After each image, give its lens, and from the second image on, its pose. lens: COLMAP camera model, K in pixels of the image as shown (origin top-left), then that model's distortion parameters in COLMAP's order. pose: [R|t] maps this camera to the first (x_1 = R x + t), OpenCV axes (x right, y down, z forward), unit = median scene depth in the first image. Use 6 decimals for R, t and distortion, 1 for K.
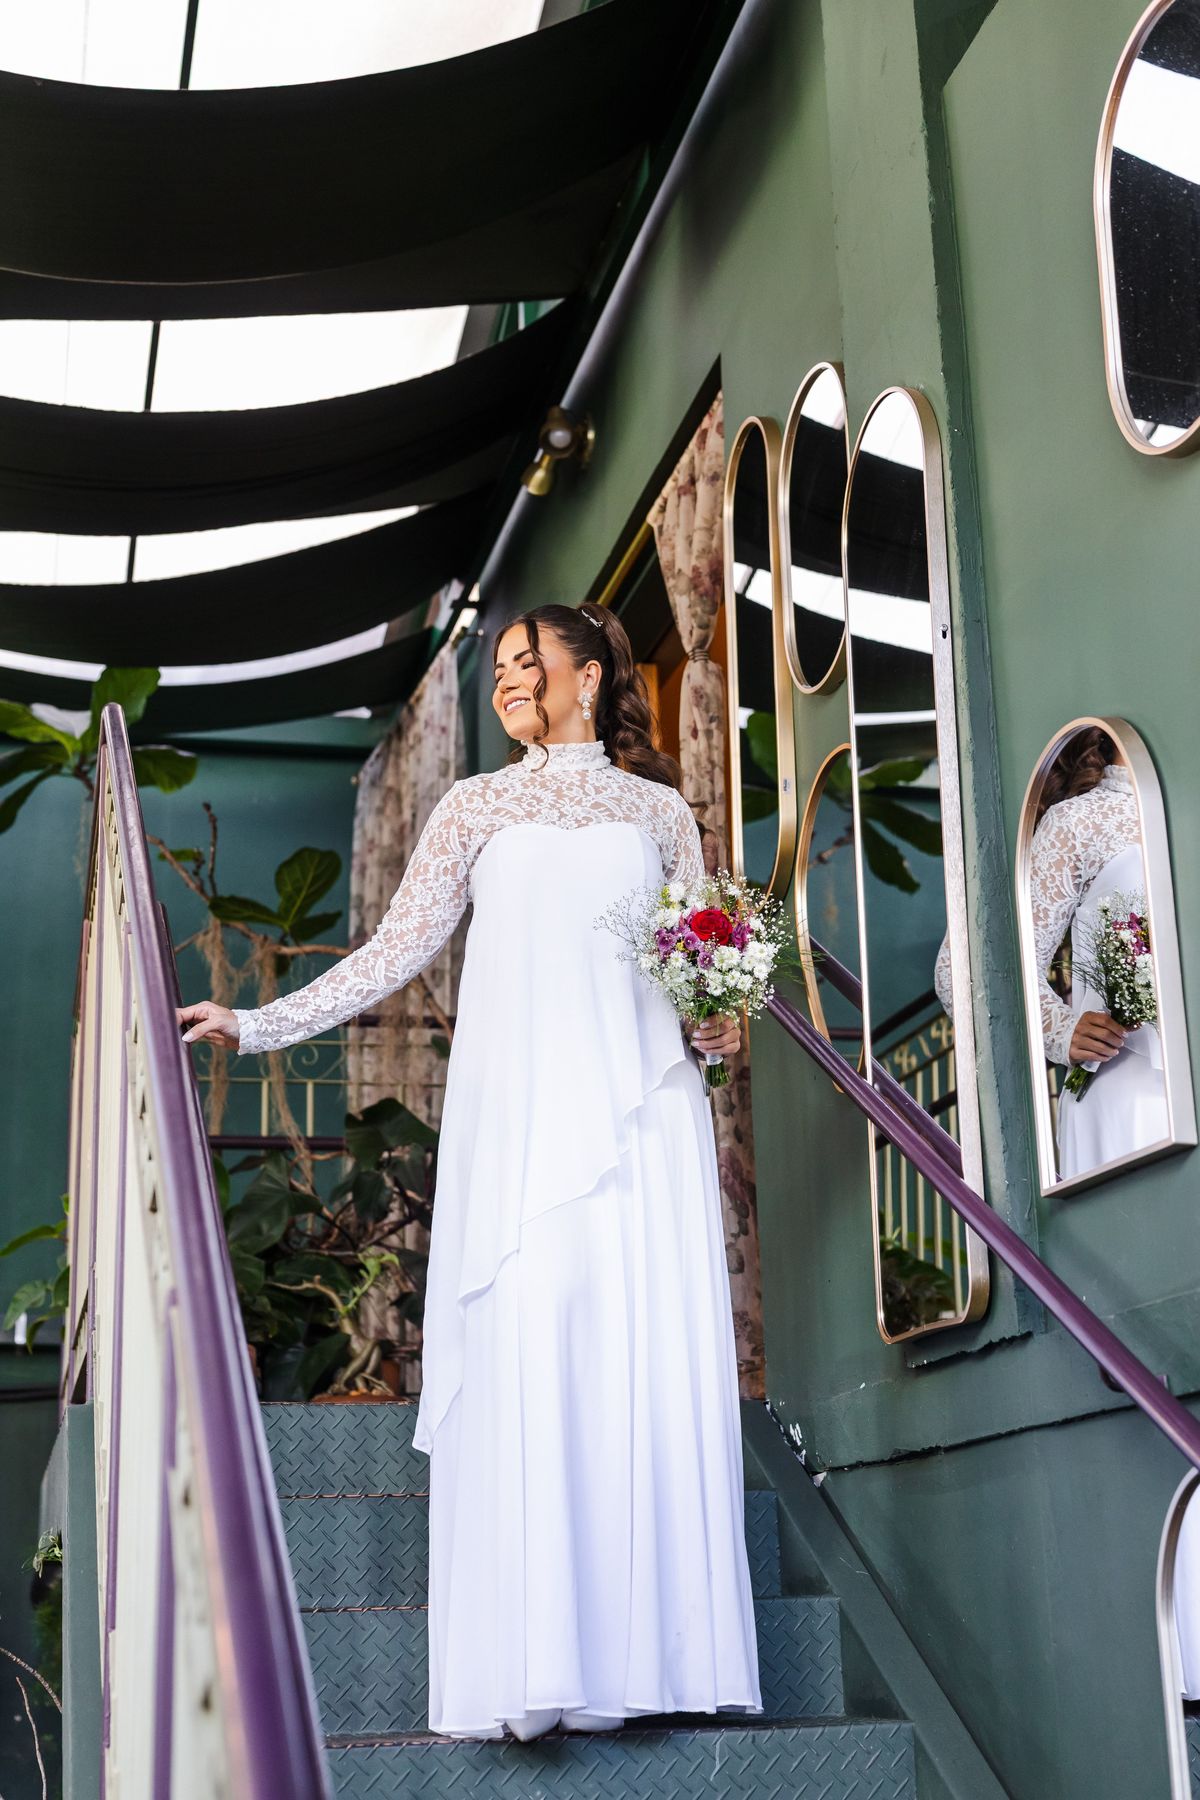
lens RADIAL K [[2456.0, 0, 600.0], [0, 2456.0, 900.0], [0, 0, 1]] dist [0.072948, -0.021410]
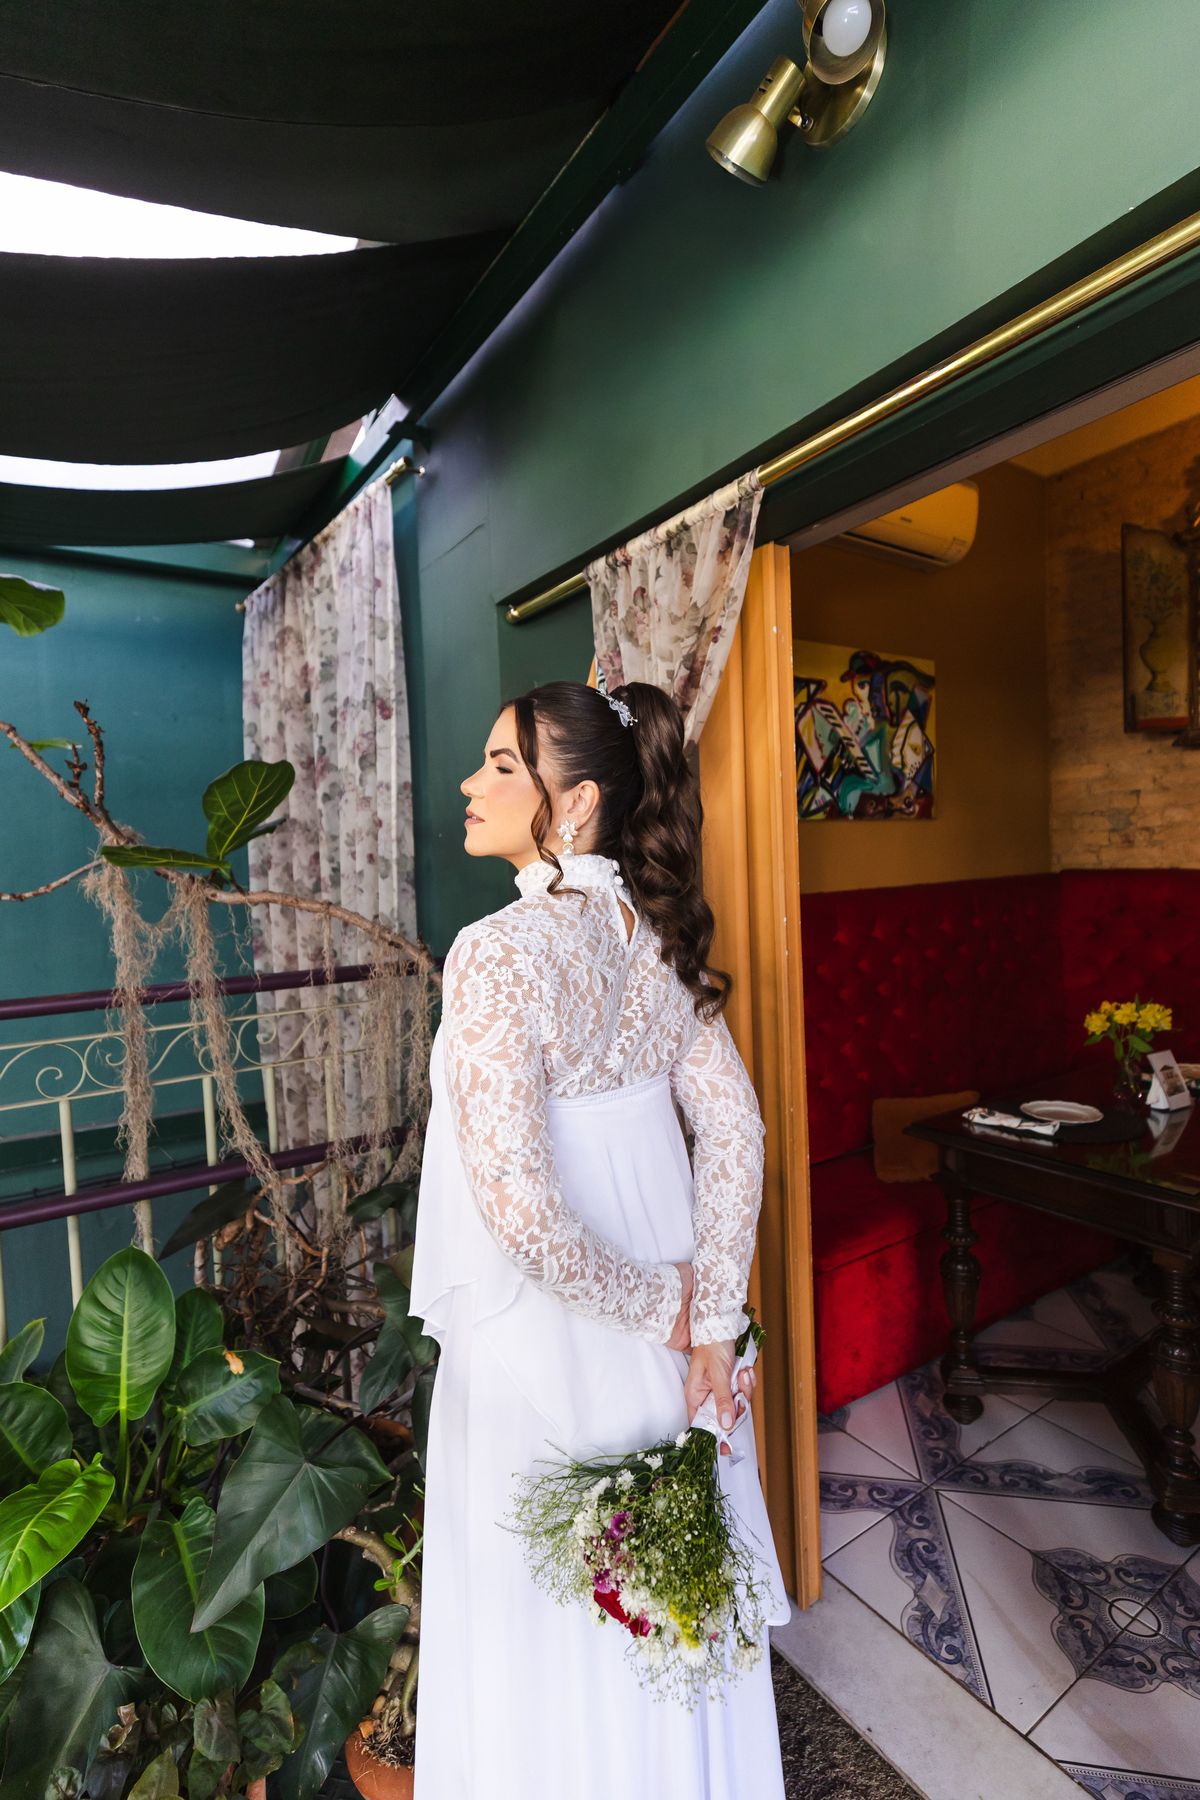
lens RADIAL K [[839.0, 0, 594.1], [0, 839.0, 903.7], [0, 0, 1]] dist [0.006224, -0.000869]
pose [[0.934447, -0.025667, 0.355175, -0.100726], [-0.087647, 0.950138, 0.299259, -0.056046], [-0.345147, -0.310772, 0.885604, 0.653917]]
